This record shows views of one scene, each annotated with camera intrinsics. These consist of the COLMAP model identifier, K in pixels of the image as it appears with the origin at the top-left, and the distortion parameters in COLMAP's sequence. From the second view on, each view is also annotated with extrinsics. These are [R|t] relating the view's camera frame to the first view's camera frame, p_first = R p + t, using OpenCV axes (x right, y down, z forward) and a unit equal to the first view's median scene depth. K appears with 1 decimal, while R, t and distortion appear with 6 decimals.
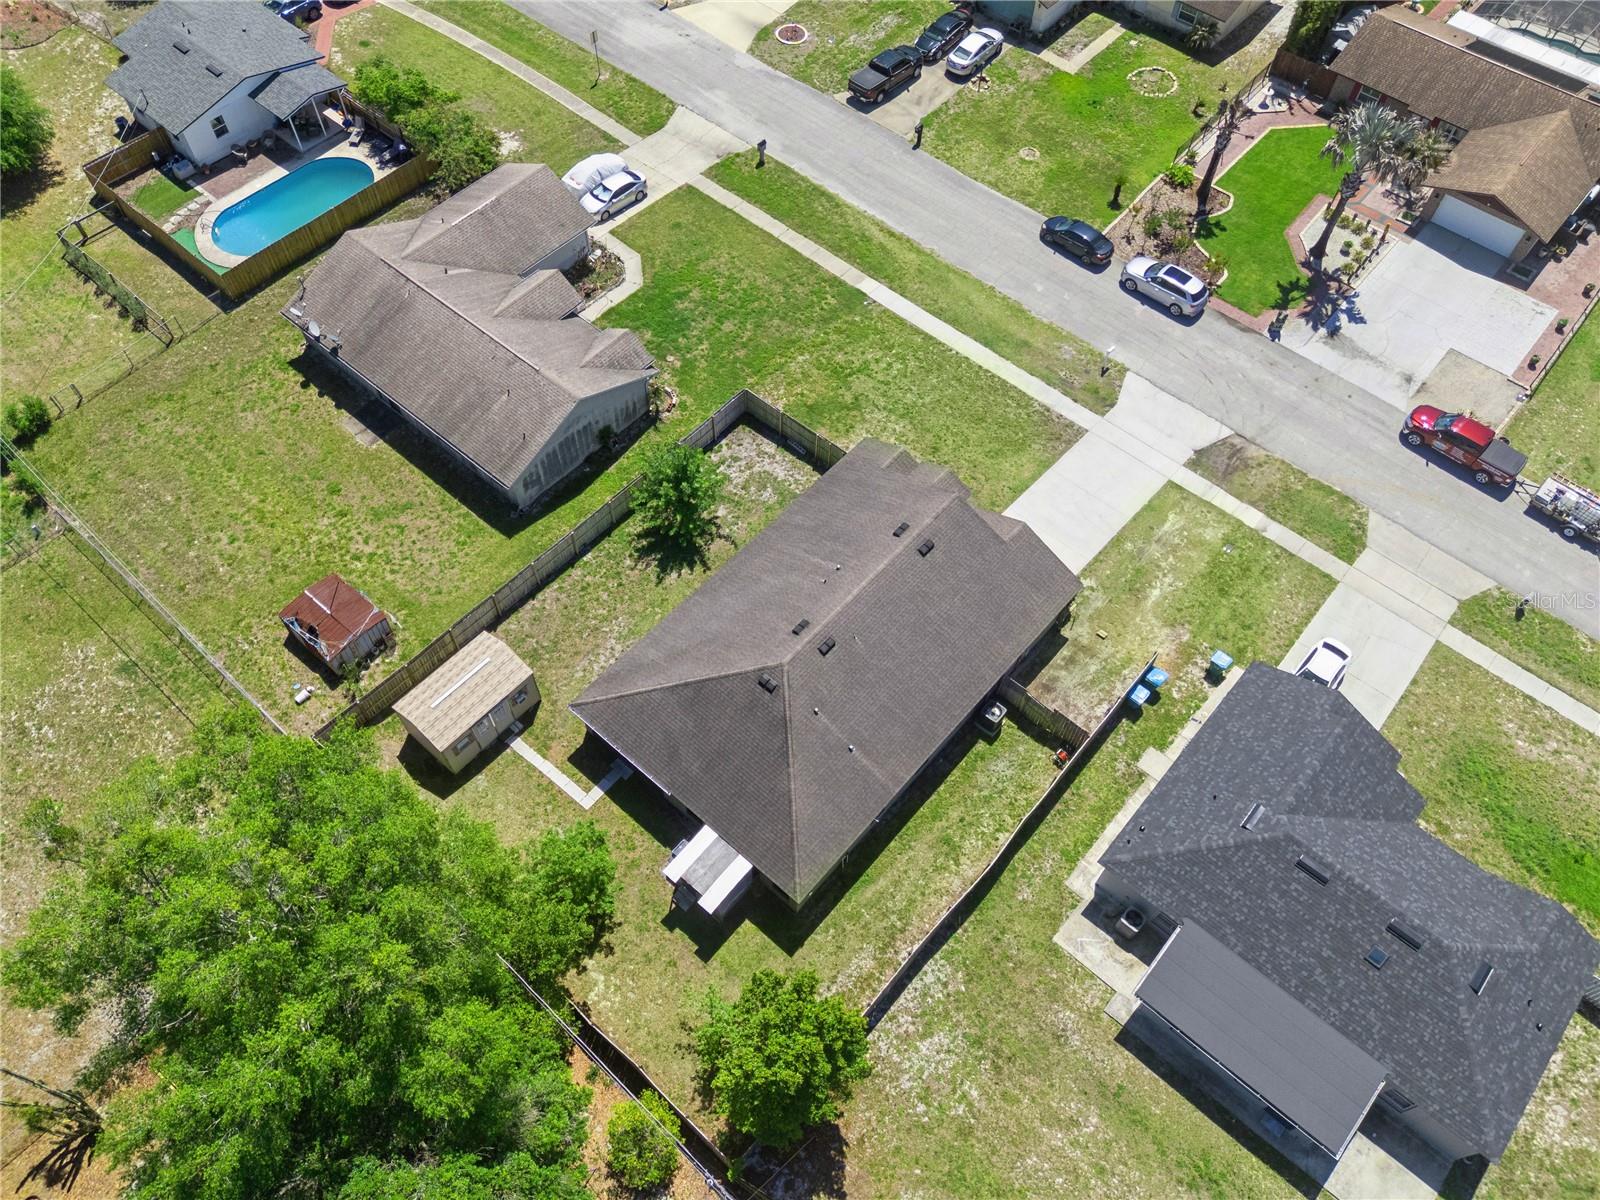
lens RADIAL K [[1204.8, 0, 800.5], [0, 1204.8, 583.3], [0, 0, 1]] dist [0.105499, -0.169450]
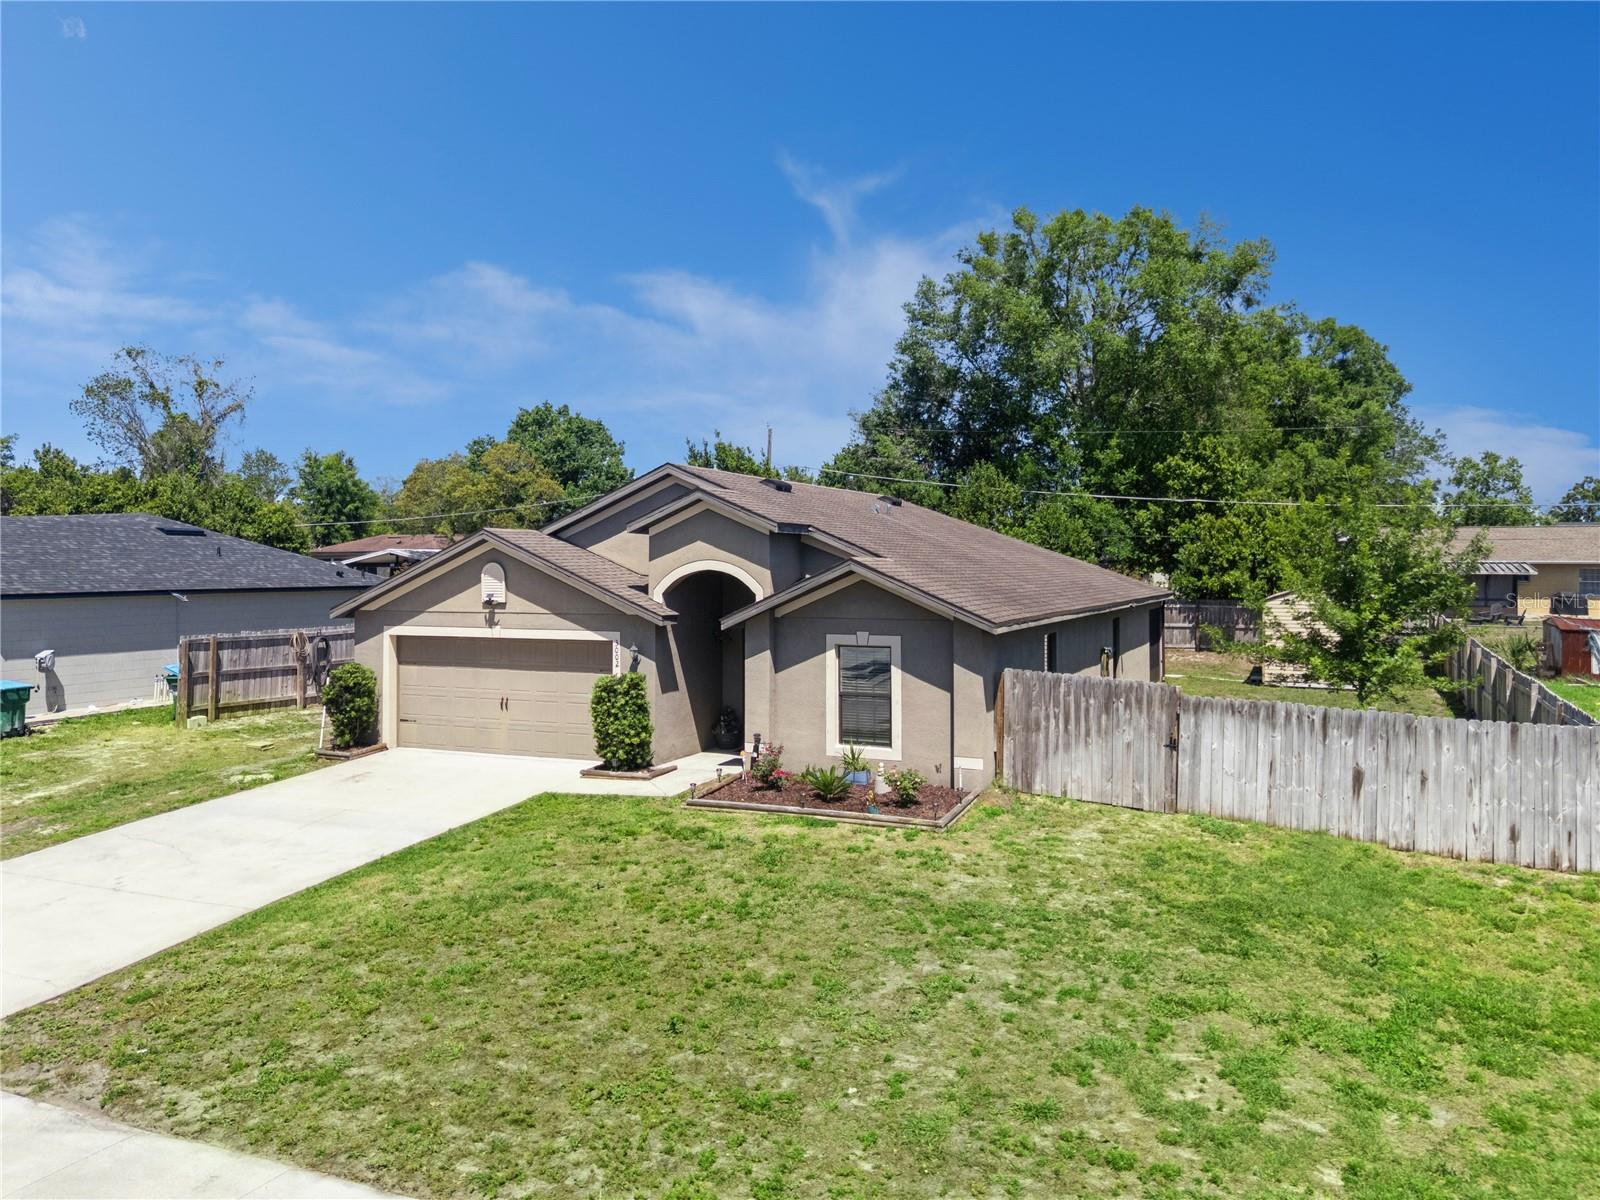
lens RADIAL K [[1199.2, 0, 791.6], [0, 1199.2, 566.7], [0, 0, 1]] dist [0.070877, -0.070423]
pose [[-0.957581, -0.014169, -0.287816, 0.190772], [-0.248207, 0.547971, 0.798825, -0.358116], [0.146396, 0.836377, -0.528244, 1.167199]]
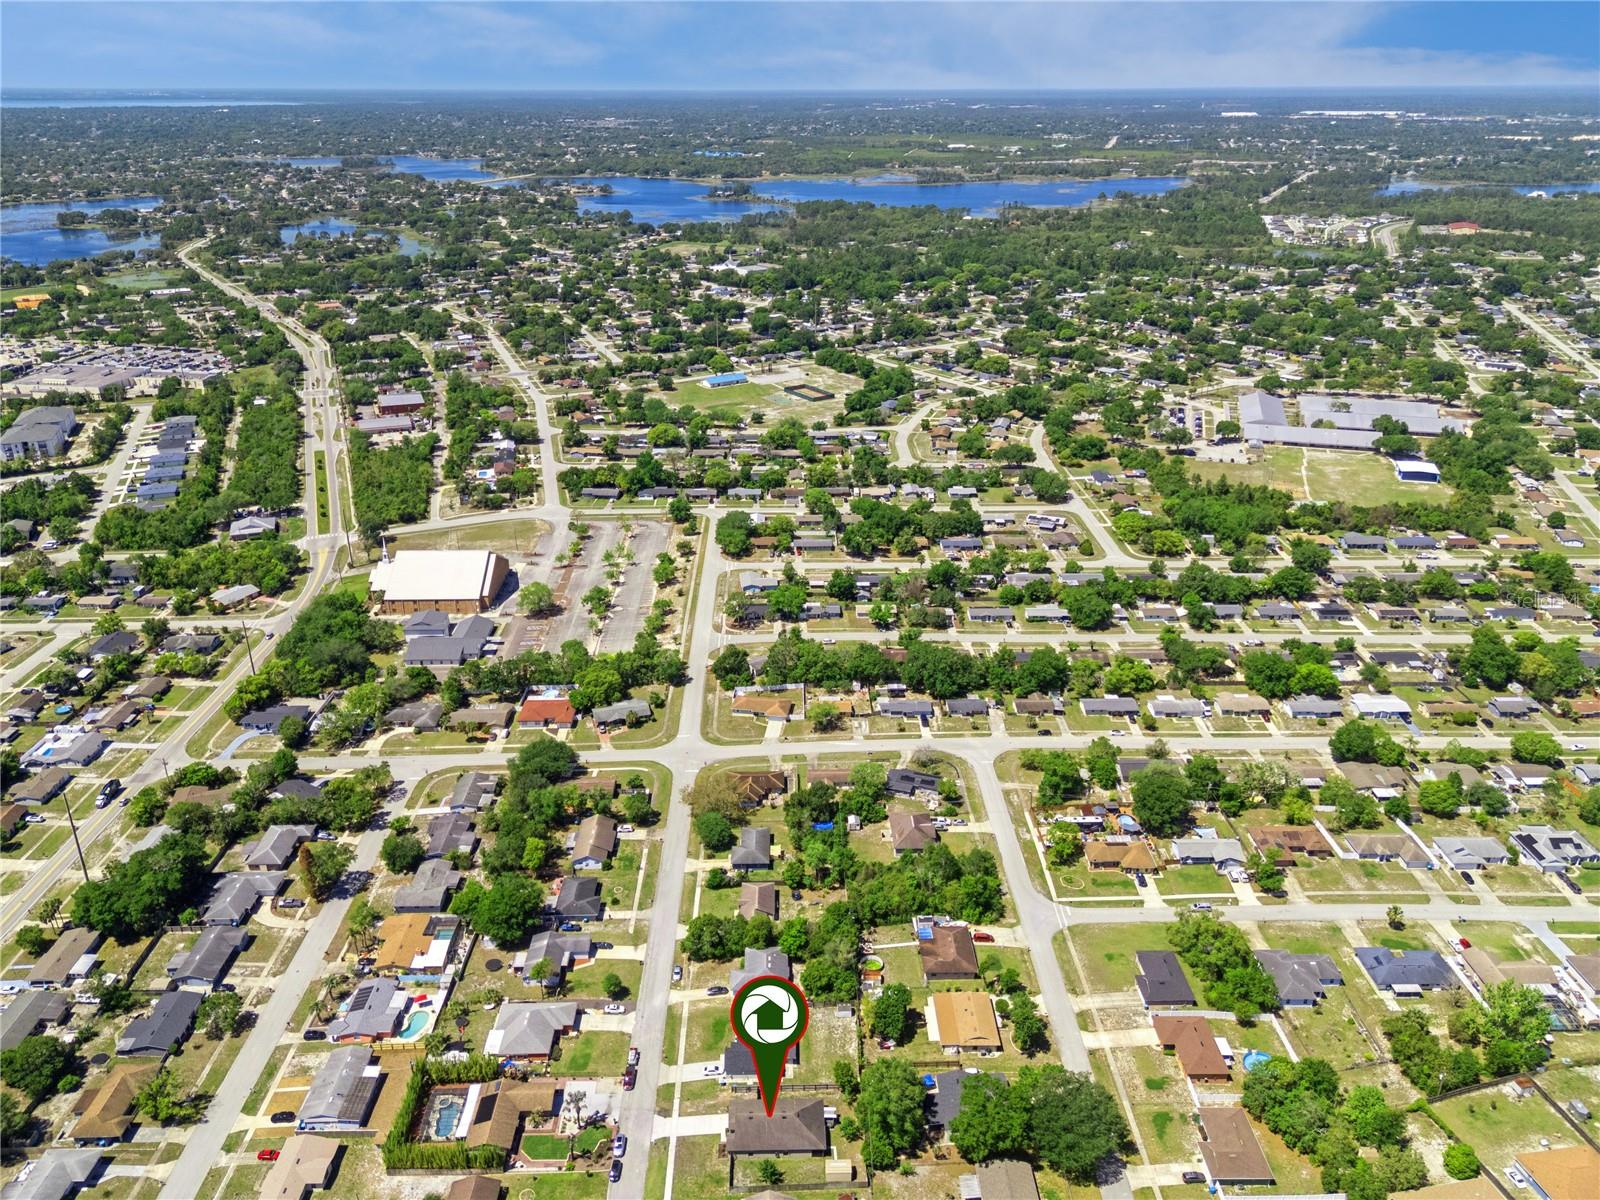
lens RADIAL K [[1199.2, 0, 791.6], [0, 1199.2, 566.7], [0, 0, 1]] dist [0.070877, -0.070423]
pose [[-0.667344, -0.284397, 0.688310, -2.404675], [0.617768, 0.304798, 0.724887, -3.634376], [-0.415951, 0.908965, -0.027714, -0.778859]]
